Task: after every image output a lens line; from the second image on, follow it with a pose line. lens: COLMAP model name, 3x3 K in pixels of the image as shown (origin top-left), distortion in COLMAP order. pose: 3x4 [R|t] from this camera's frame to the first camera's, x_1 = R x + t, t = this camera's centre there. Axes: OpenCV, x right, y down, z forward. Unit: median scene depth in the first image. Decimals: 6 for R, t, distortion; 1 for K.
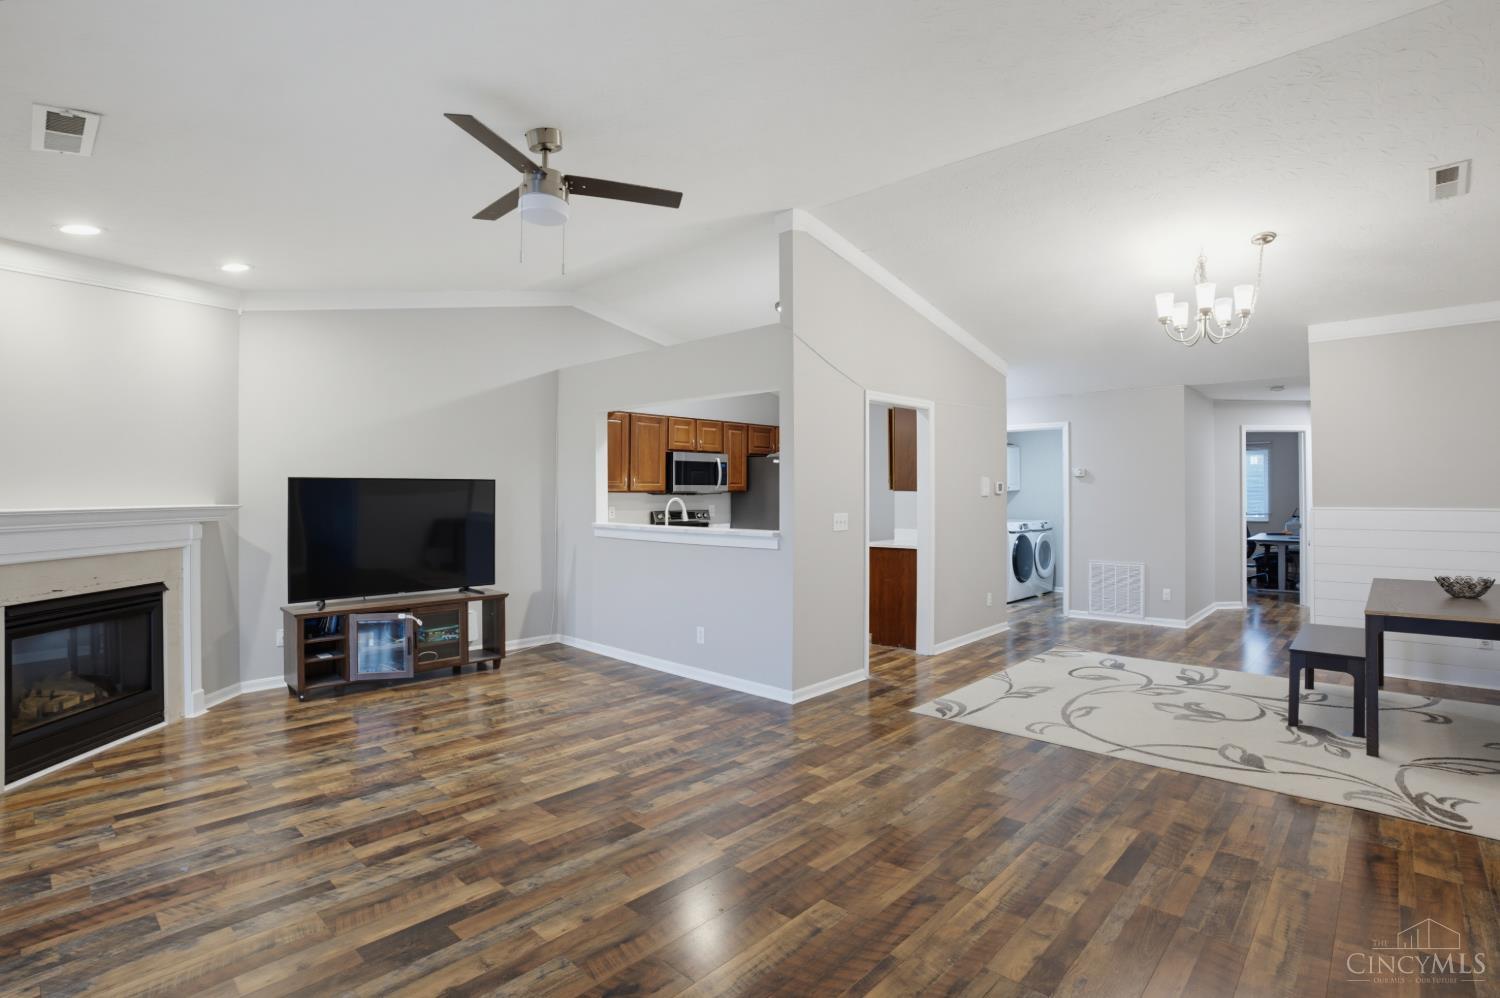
lens RADIAL K [[723.8, 0, 759.6], [0, 723.8, 489.1], [0, 0, 1]] dist [-0.078550, 0.029948]
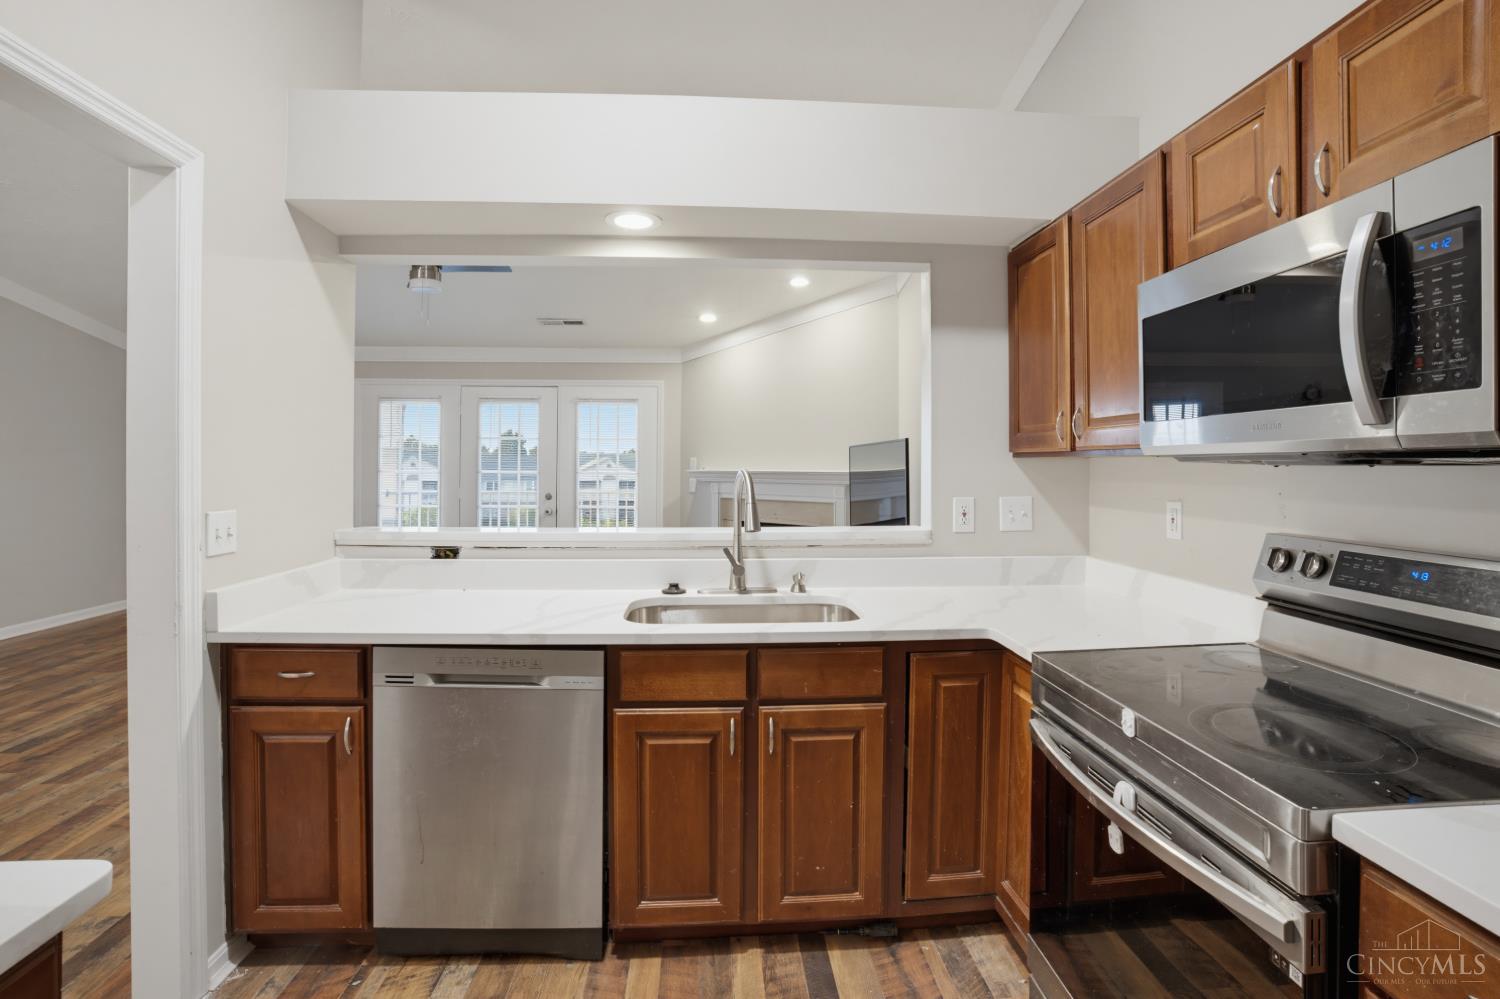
lens RADIAL K [[703.6, 0, 759.6], [0, 703.6, 463.0], [0, 0, 1]] dist [-0.076913, 0.027982]
pose [[-0.678391, 0.000887, -0.734701, 0.219667], [0.004247, 0.999987, -0.002714, 0.012645], [0.734689, -0.004961, -0.678386, 1.732476]]
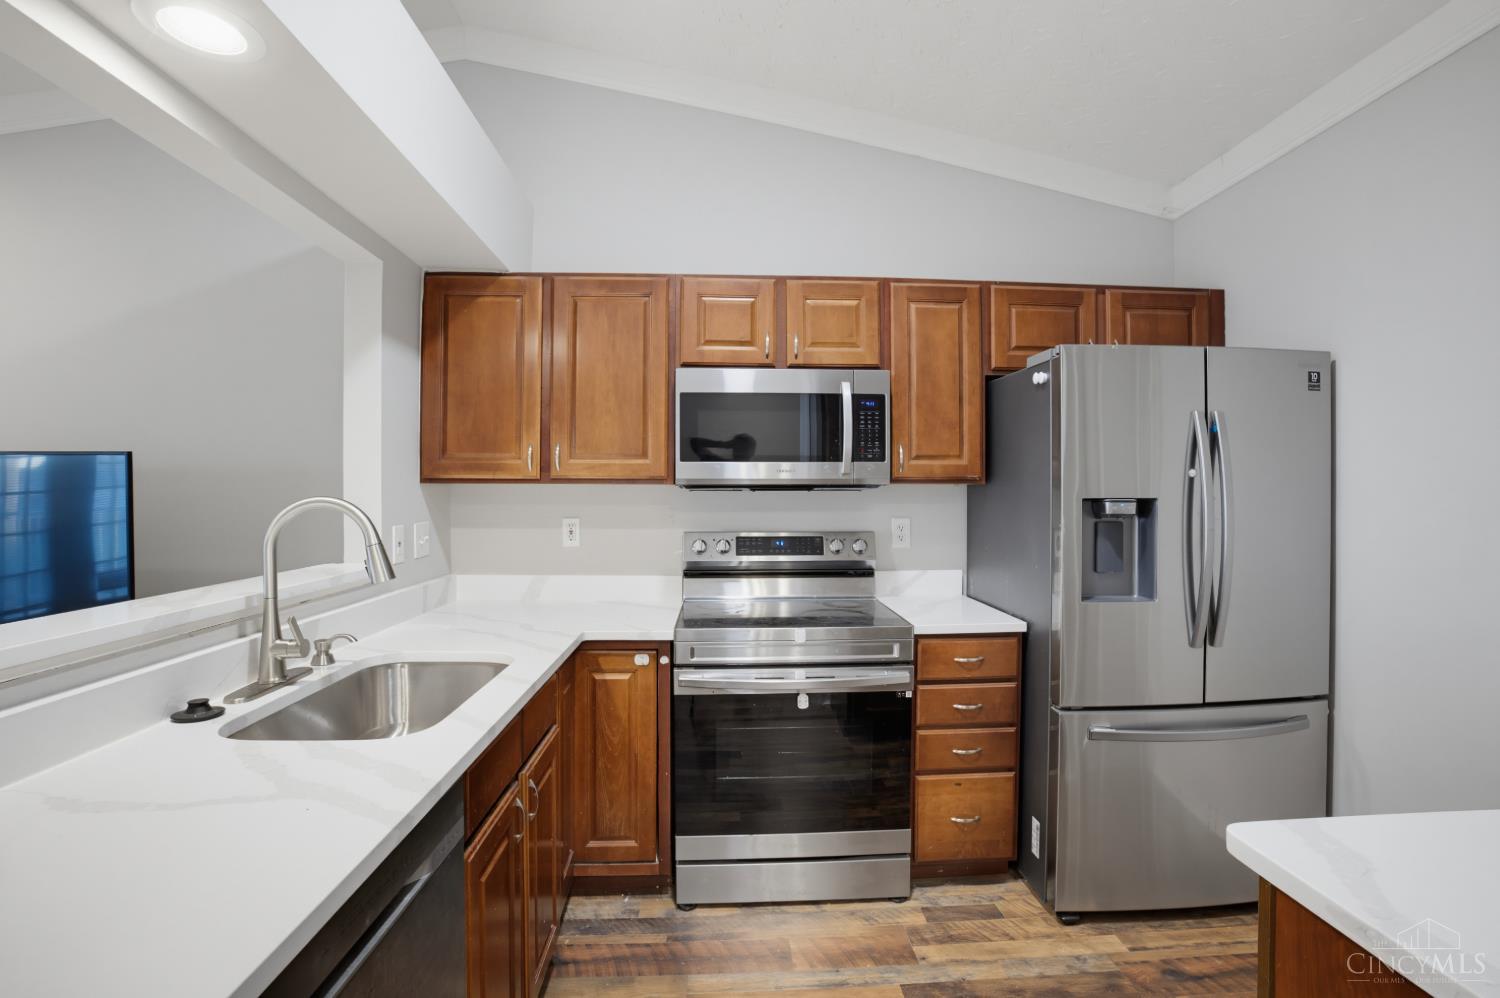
lens RADIAL K [[723.8, 0, 759.6], [0, 723.8, 489.1], [0, 0, 1]] dist [-0.078550, 0.029948]
pose [[0.724336, 0.005170, -0.689428, 0.254047], [-0.001448, 0.999981, 0.005978, 0.008773], [0.689446, -0.003332, 0.724329, 1.258399]]
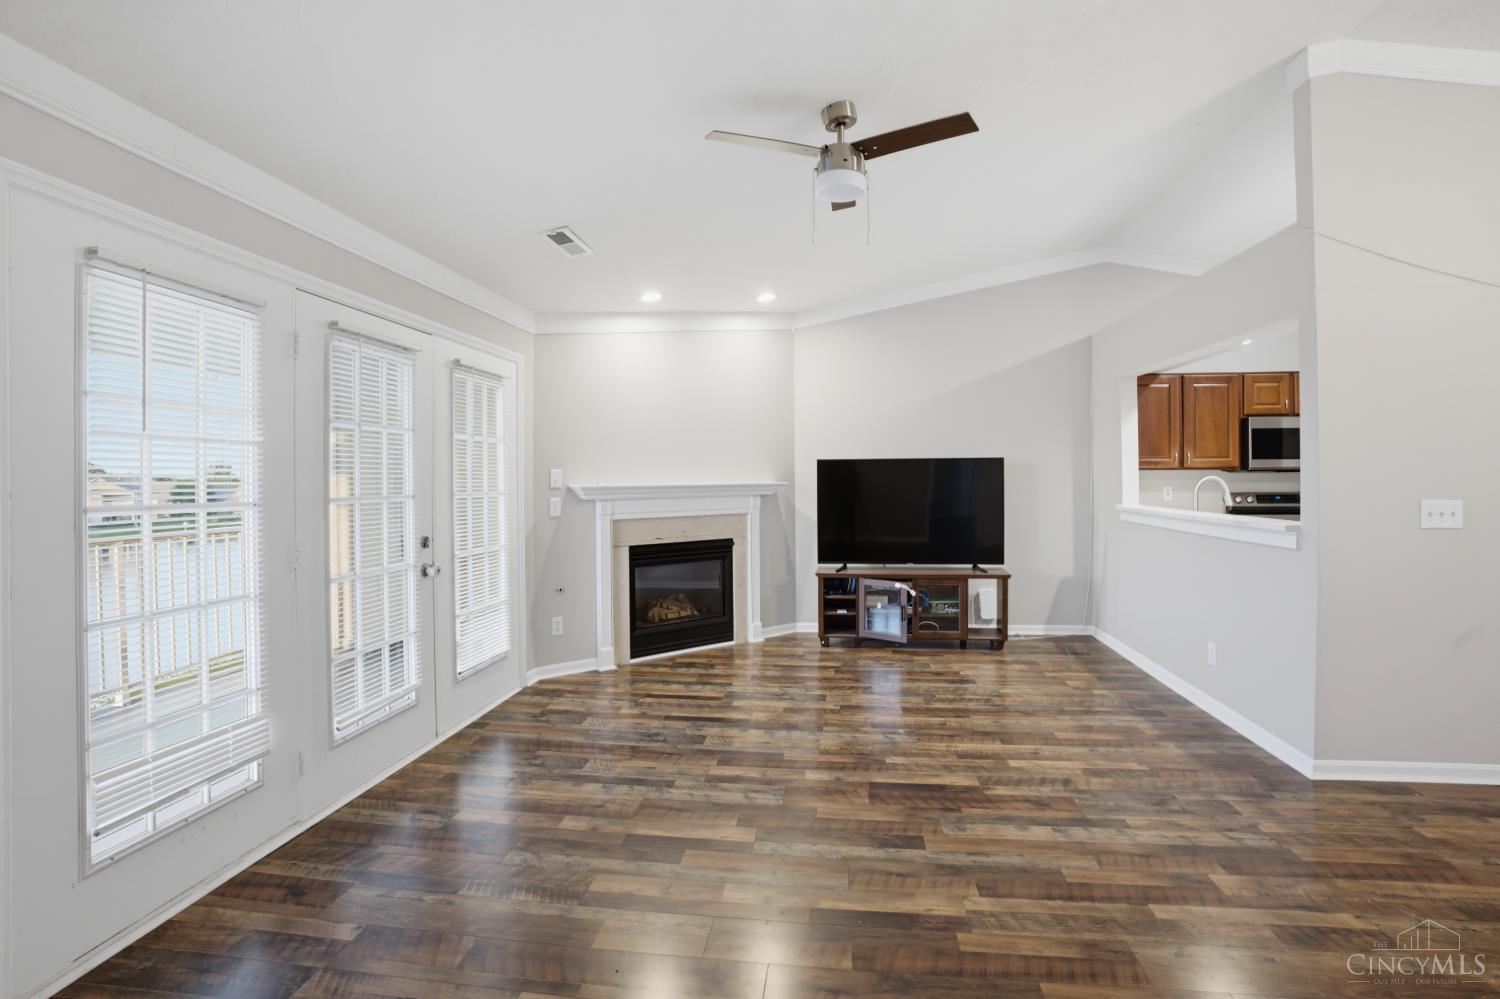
lens RADIAL K [[703.6, 0, 759.6], [0, 703.6, 463.0], [0, 0, 1]] dist [-0.076913, 0.027982]
pose [[0.585168, -0.017791, -0.810717, 0.275879], [0.009411, 0.999841, -0.015149, 0.006820], [0.810858, 0.001235, 0.585242, 0.221946]]
